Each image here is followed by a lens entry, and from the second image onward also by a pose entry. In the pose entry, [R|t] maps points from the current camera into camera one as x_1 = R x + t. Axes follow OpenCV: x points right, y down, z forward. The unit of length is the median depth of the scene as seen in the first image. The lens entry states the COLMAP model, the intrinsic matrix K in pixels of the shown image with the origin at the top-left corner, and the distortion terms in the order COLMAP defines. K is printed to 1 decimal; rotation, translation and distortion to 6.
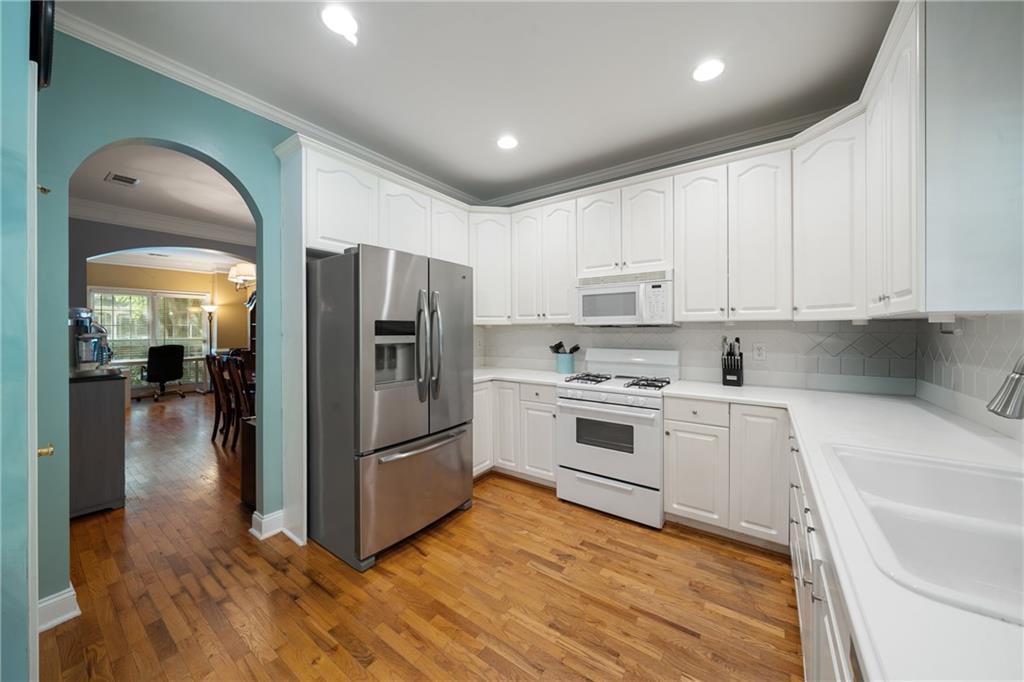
lens RADIAL K [[354.9, 0, 507.8], [0, 354.9, 329.7], [0, 0, 1]] dist [-0.005015, -0.000349]
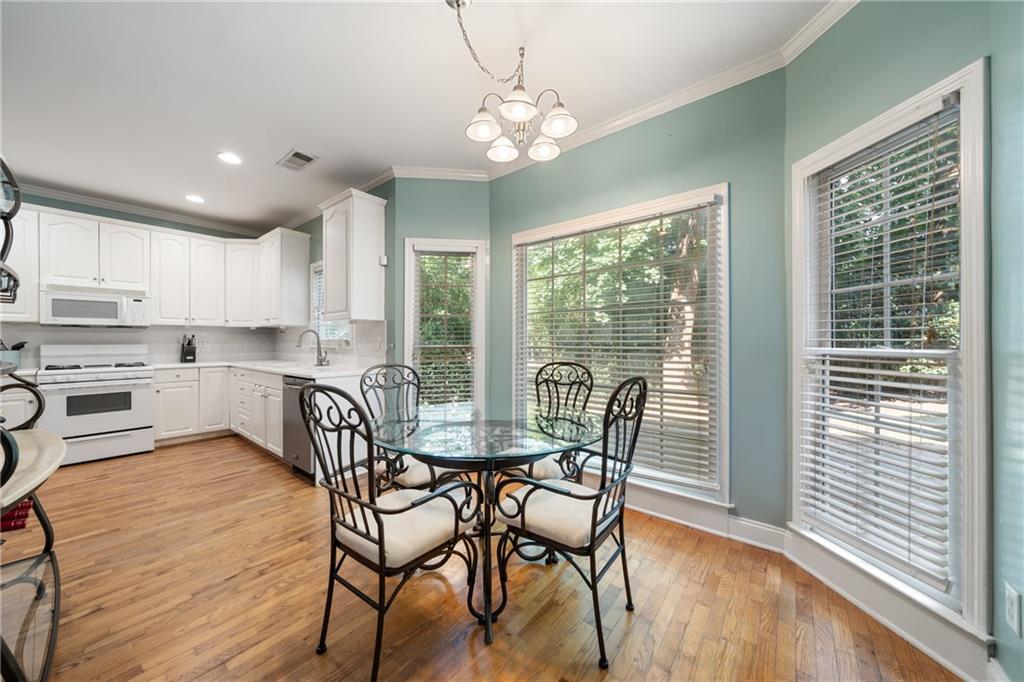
lens RADIAL K [[354.9, 0, 511.1], [0, 354.9, 342.5], [0, 0, 1]] dist [-0.005015, -0.000349]
pose [[0.053905, -0.004201, 0.998537, -1.092045], [-0.000216, 0.999991, 0.004219, 0.054508], [-0.998546, -0.000443, 0.053904, -0.729317]]
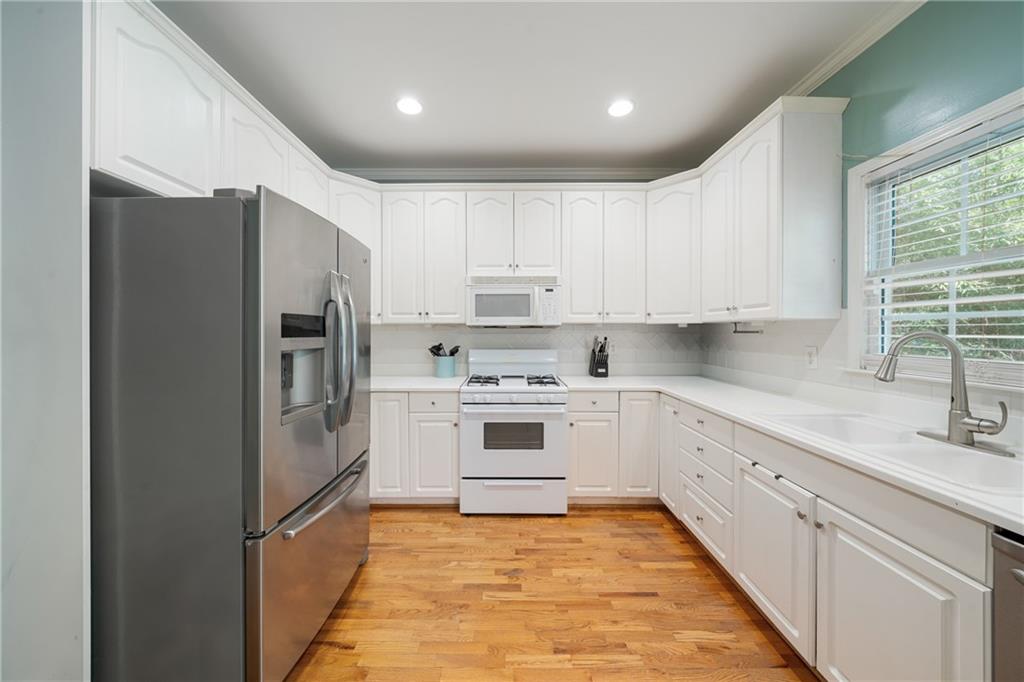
lens RADIAL K [[354.9, 0, 504.8], [0, 354.9, 331.2], [0, 0, 1]] dist [-0.005015, -0.000349]
pose [[0.817489, 0.001497, 0.575942, -0.344485], [-0.001584, 0.999999, -0.000350, 0.003506], [-0.575942, -0.000626, 0.817490, 0.217473]]
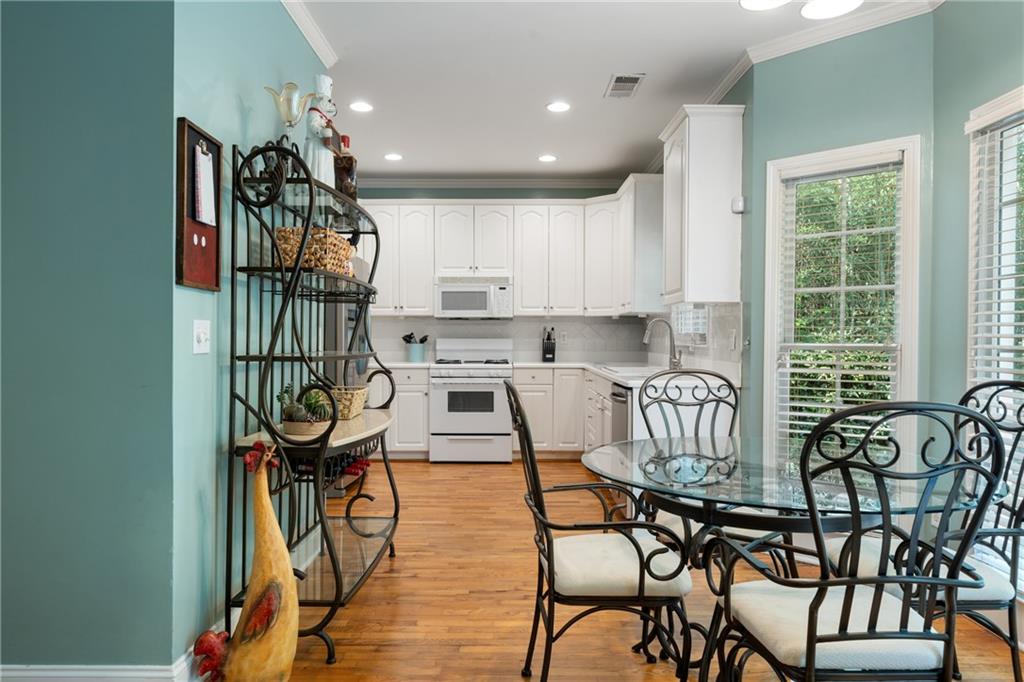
lens RADIAL K [[688.7, 0, 494.9], [0, 688.7, 339.8], [0, 0, 1]] dist [-0.000979, 0.005917]
pose [[0.824898, -0.001254, 0.565281, -1.151585], [-0.003441, 0.999968, 0.007240, 0.054944], [-0.565272, -0.007917, 0.824867, -1.197107]]
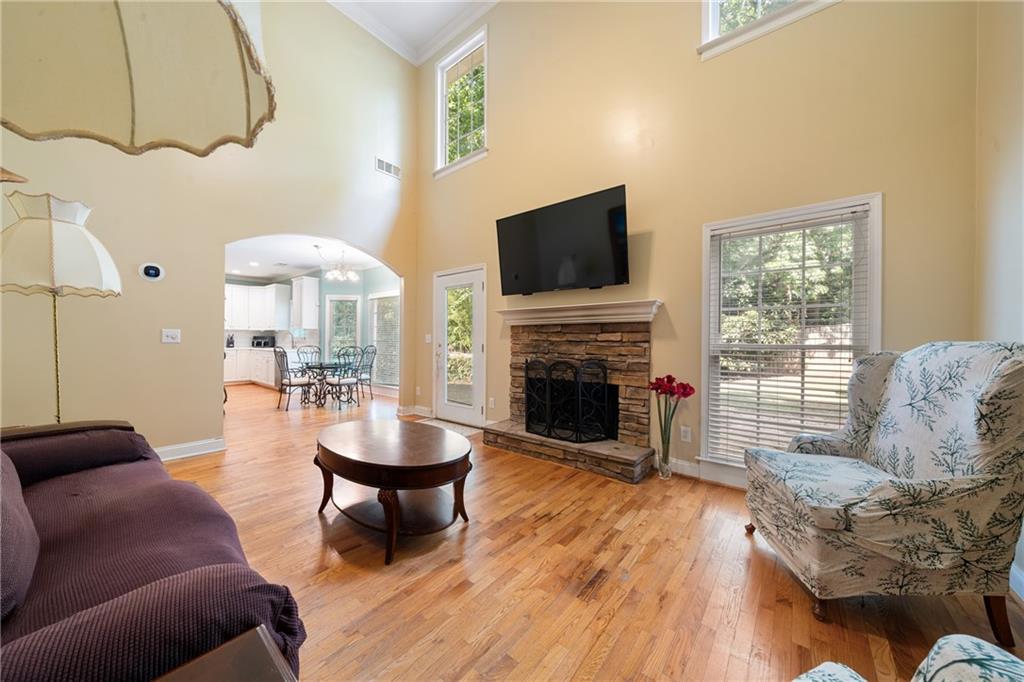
lens RADIAL K [[354.9, 0, 510.9], [0, 354.9, 339.6], [0, 0, 1]] dist [-0.005015, -0.000349]
pose [[0.066358, -0.002281, 0.997793, -2.910406], [-0.004666, 0.999986, 0.002597, 0.055521], [-0.997785, -0.004828, 0.066346, -2.180660]]
